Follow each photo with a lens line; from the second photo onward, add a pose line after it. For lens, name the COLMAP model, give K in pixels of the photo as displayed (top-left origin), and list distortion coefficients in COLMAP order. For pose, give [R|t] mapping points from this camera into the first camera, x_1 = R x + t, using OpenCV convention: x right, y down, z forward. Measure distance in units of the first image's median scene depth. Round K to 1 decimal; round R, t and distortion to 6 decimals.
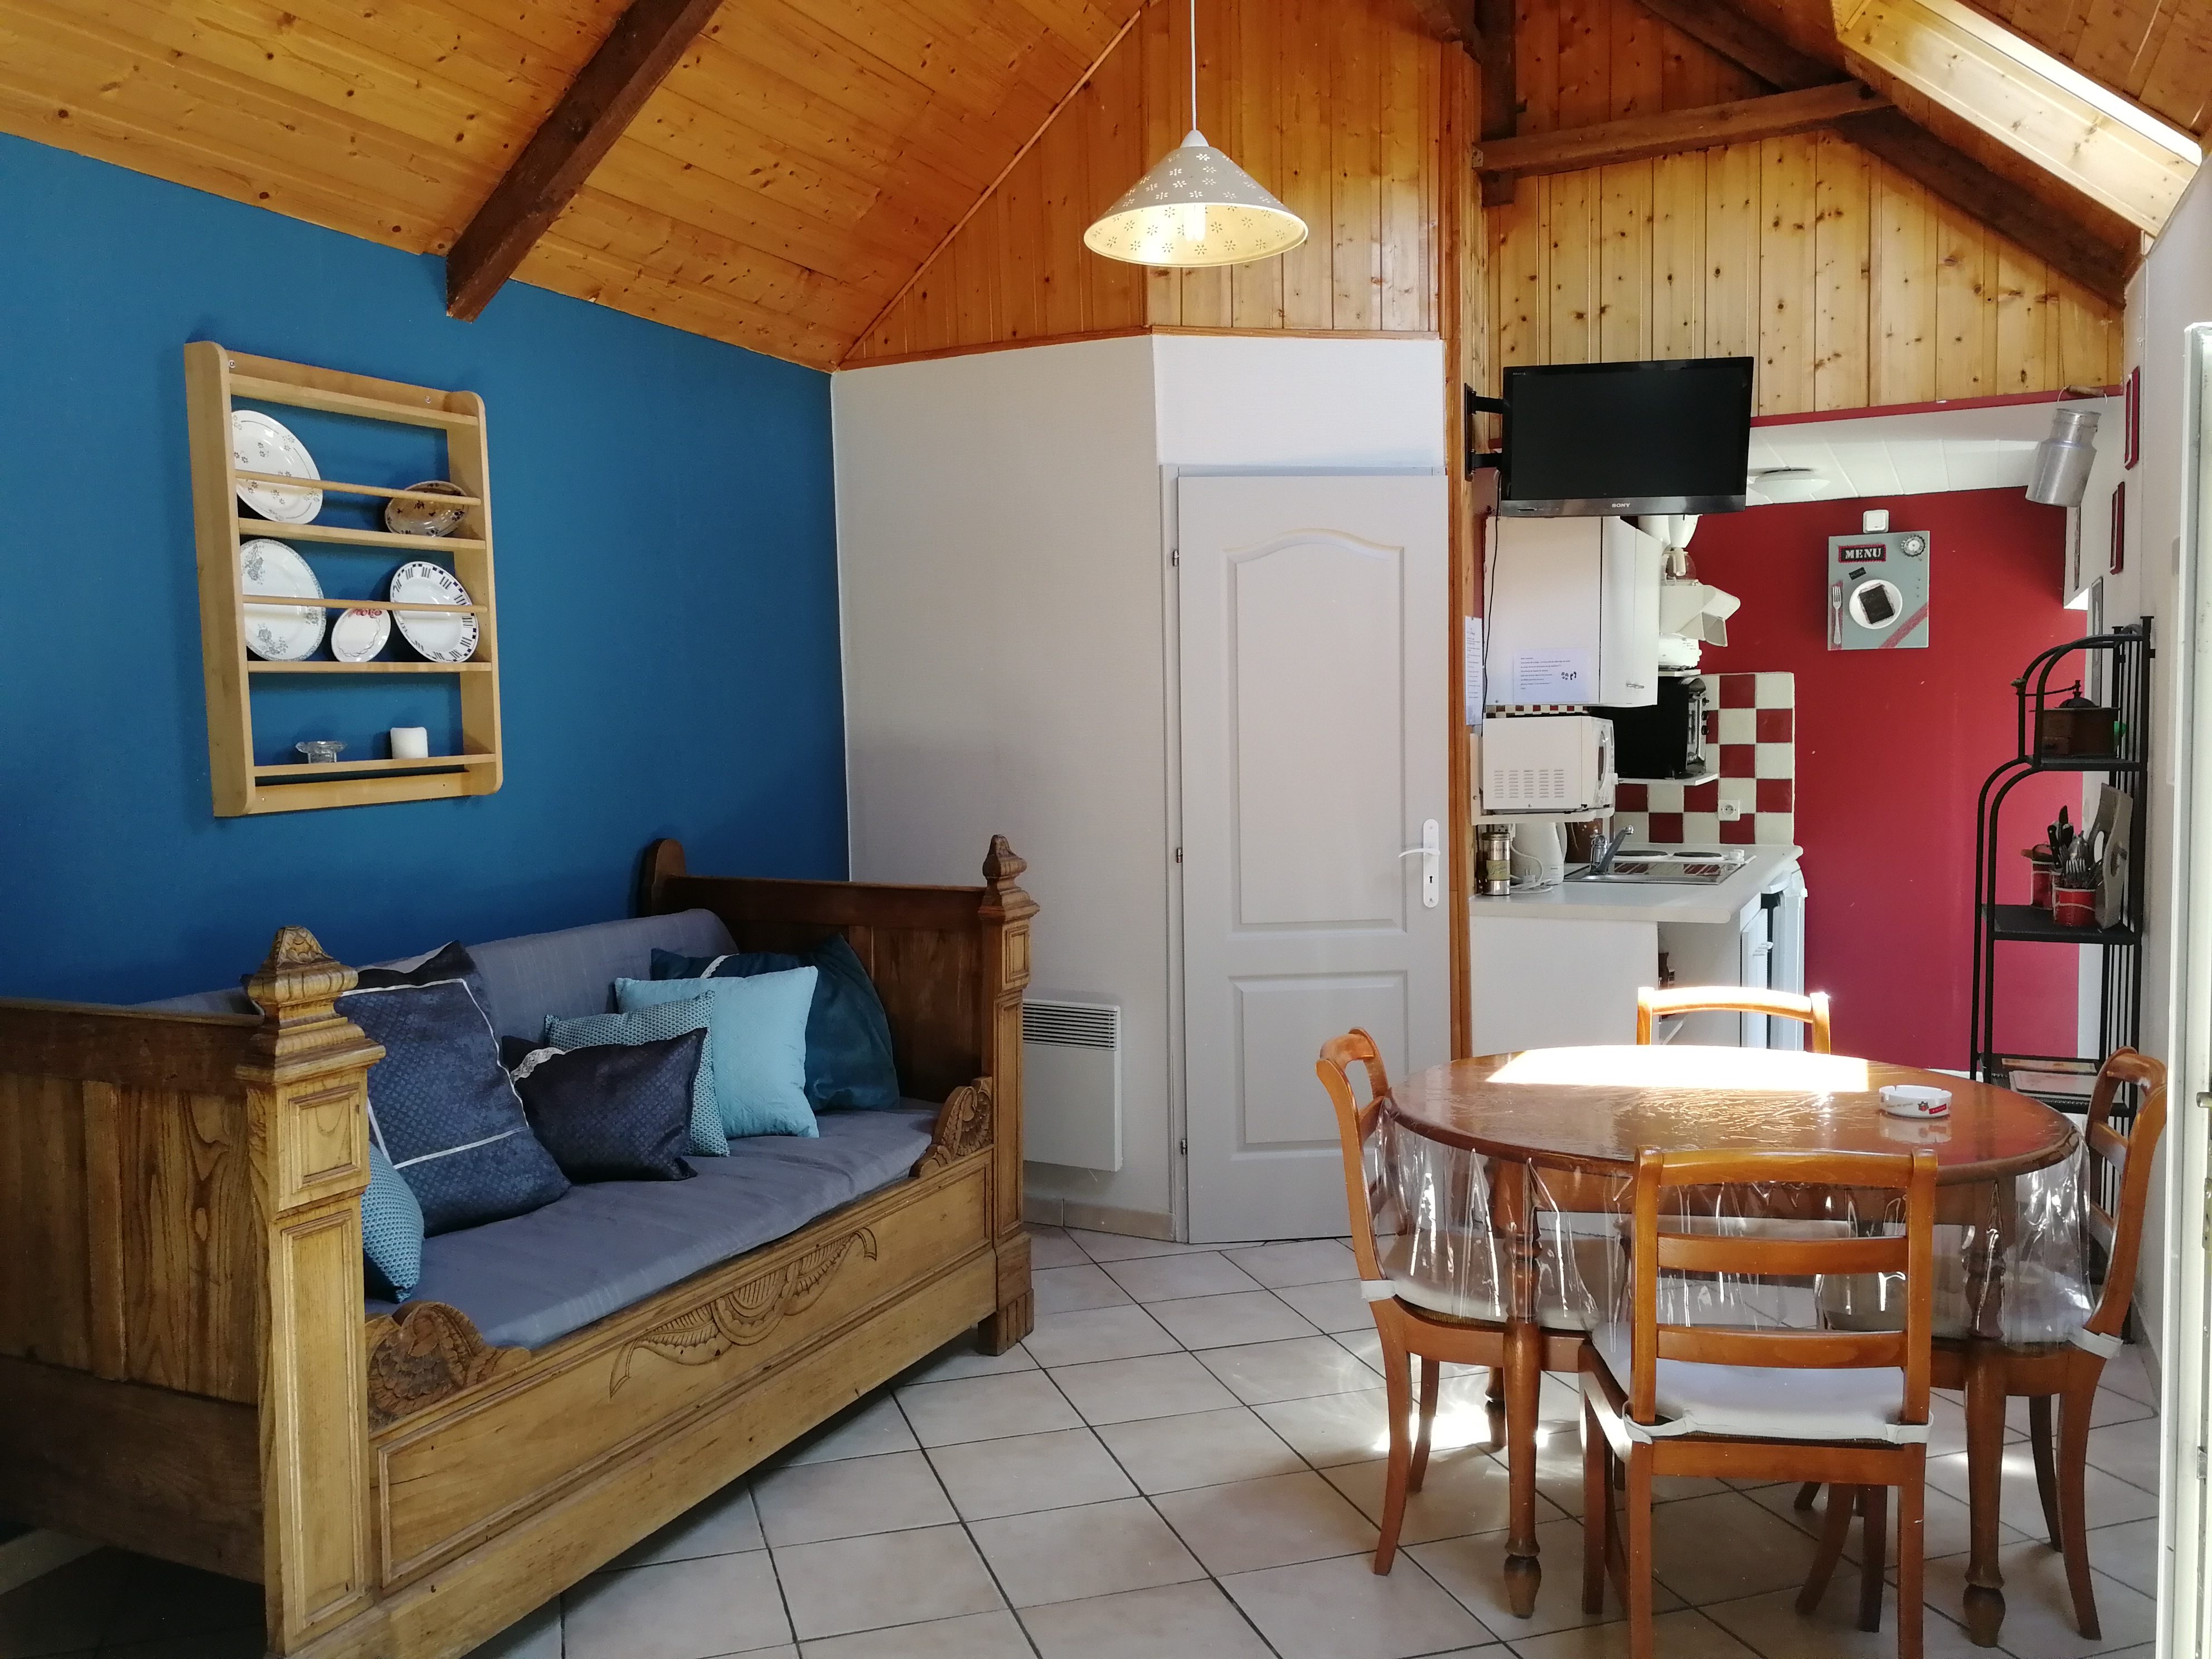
lens RADIAL K [[1793.1, 0, 1103.0], [0, 1793.1, 824.5], [0, 0, 1]] dist [0.033041, -0.009858]
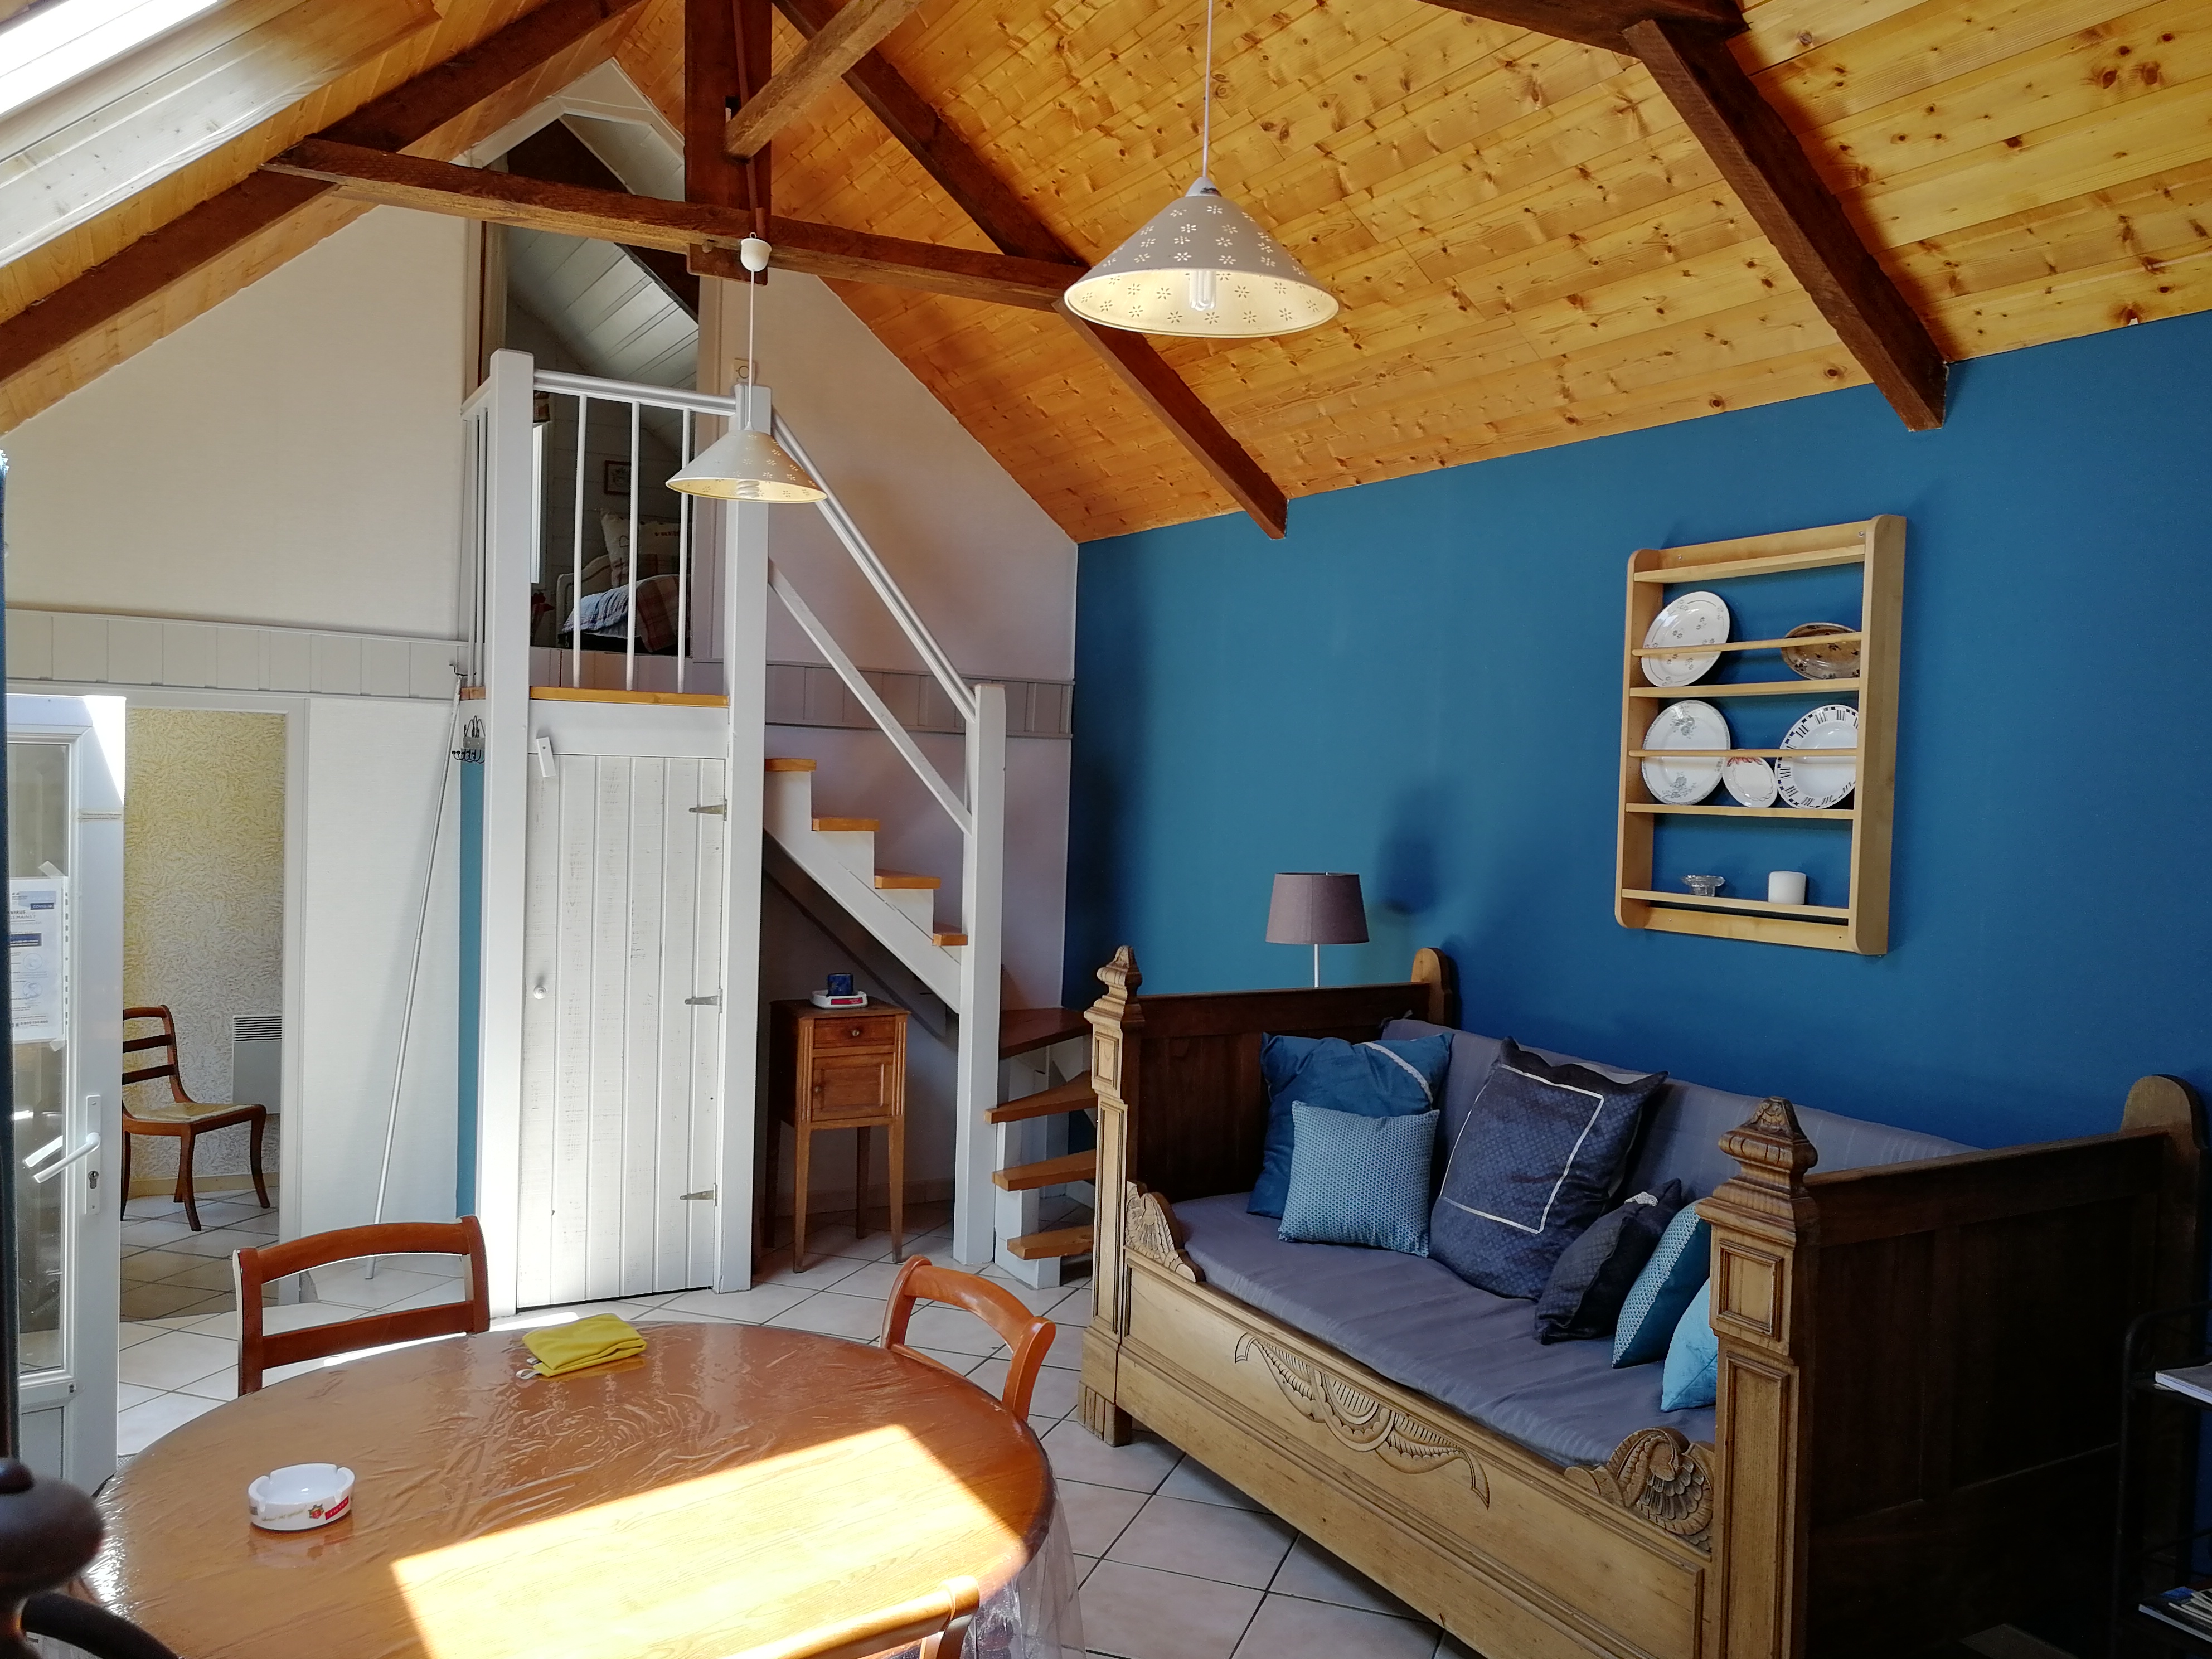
lens RADIAL K [[1793.1, 0, 1107.1], [0, 1793.1, 828.0], [0, 0, 1]] dist [0.033041, -0.009858]
pose [[-0.591022, 0.032984, -0.805981, 0.621546], [-0.065599, 0.993889, 0.088777, -0.136902], [0.803984, 0.105341, -0.585246, 1.229497]]
